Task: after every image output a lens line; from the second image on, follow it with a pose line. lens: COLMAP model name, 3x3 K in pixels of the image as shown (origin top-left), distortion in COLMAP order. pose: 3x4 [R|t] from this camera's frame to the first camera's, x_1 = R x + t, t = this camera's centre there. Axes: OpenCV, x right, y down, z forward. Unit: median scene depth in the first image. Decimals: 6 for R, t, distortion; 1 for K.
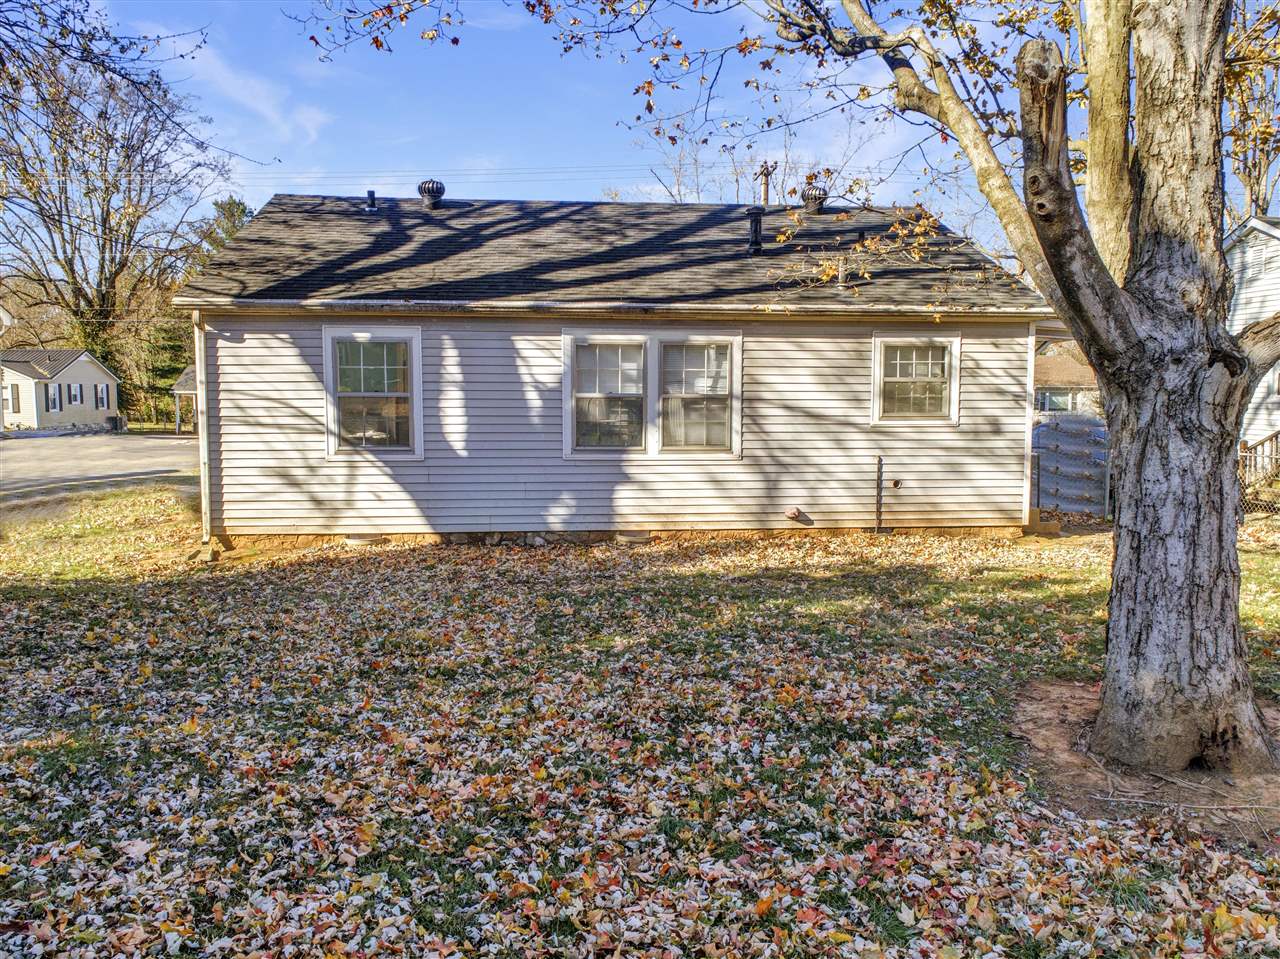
lens RADIAL K [[968.4, 0, 634.0], [0, 968.4, 488.9], [0, 0, 1]] dist [-0.025434, 0.002492]
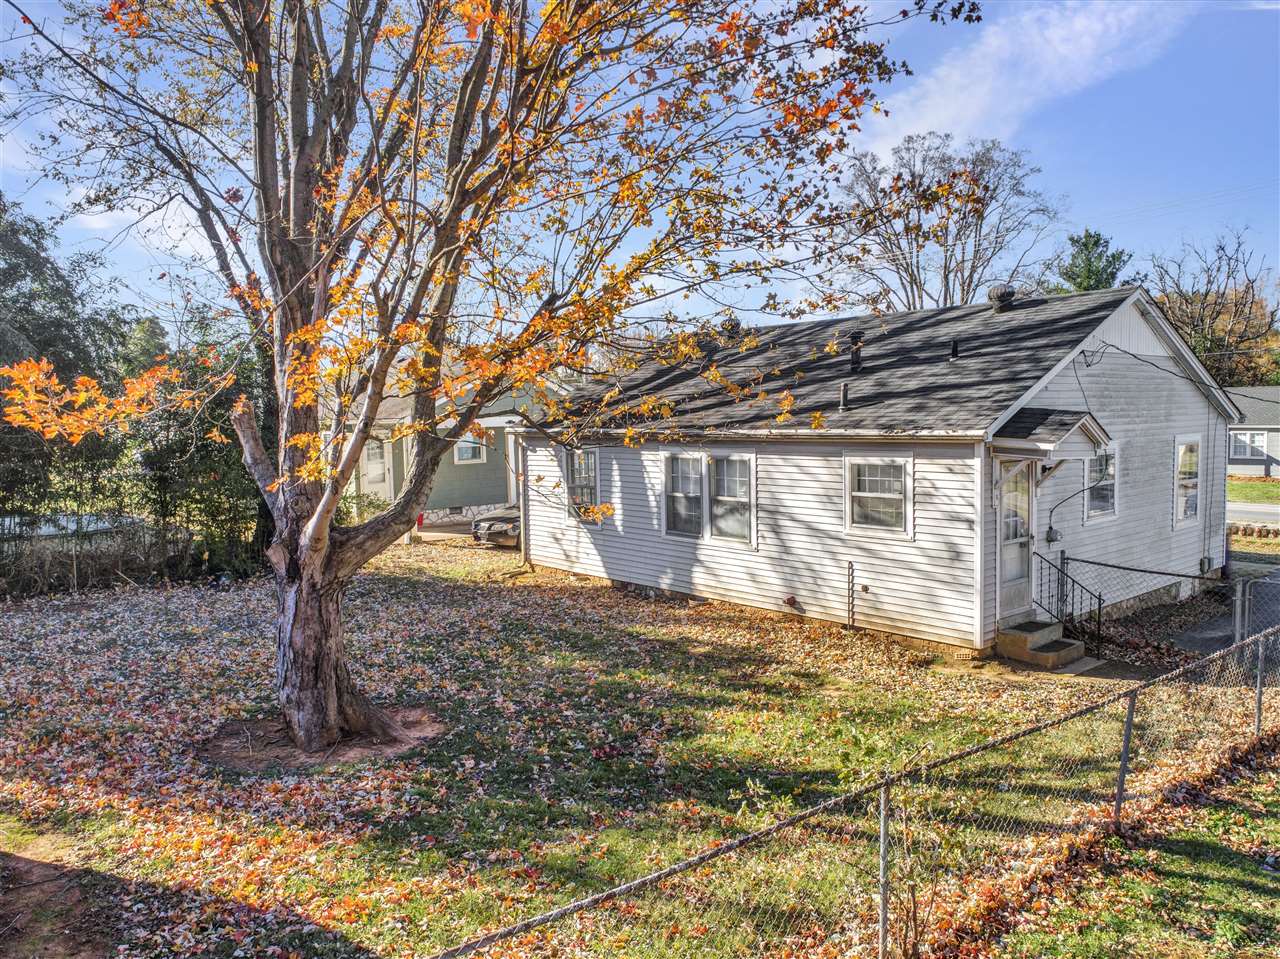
lens RADIAL K [[968.4, 0, 683.3], [0, 968.4, 399.7], [0, 0, 1]] dist [-0.025434, 0.002492]
pose [[0.605006, -0.012904, -0.796116, 1.100849], [-0.070334, 0.995094, -0.069579, -0.139063], [0.793108, 0.098089, 0.601131, 0.148569]]
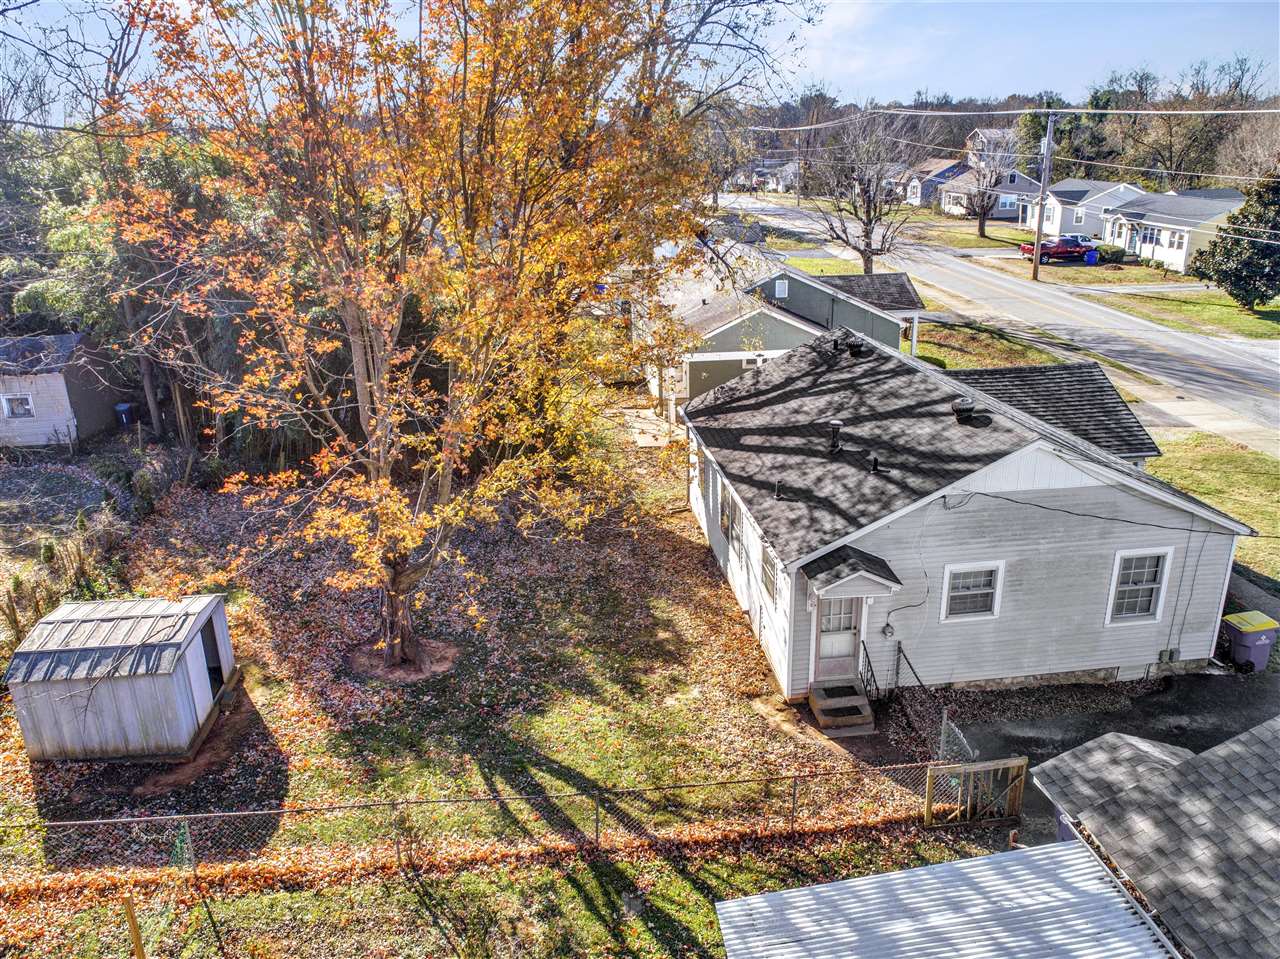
lens RADIAL K [[968.4, 0, 643.8], [0, 968.4, 482.7], [0, 0, 1]] dist [-0.025434, 0.002492]
pose [[0.021943, 0.338087, -0.940859, 1.786277], [-0.074869, 0.938999, 0.335672, -0.794317], [0.996952, 0.063075, 0.045917, 0.759468]]
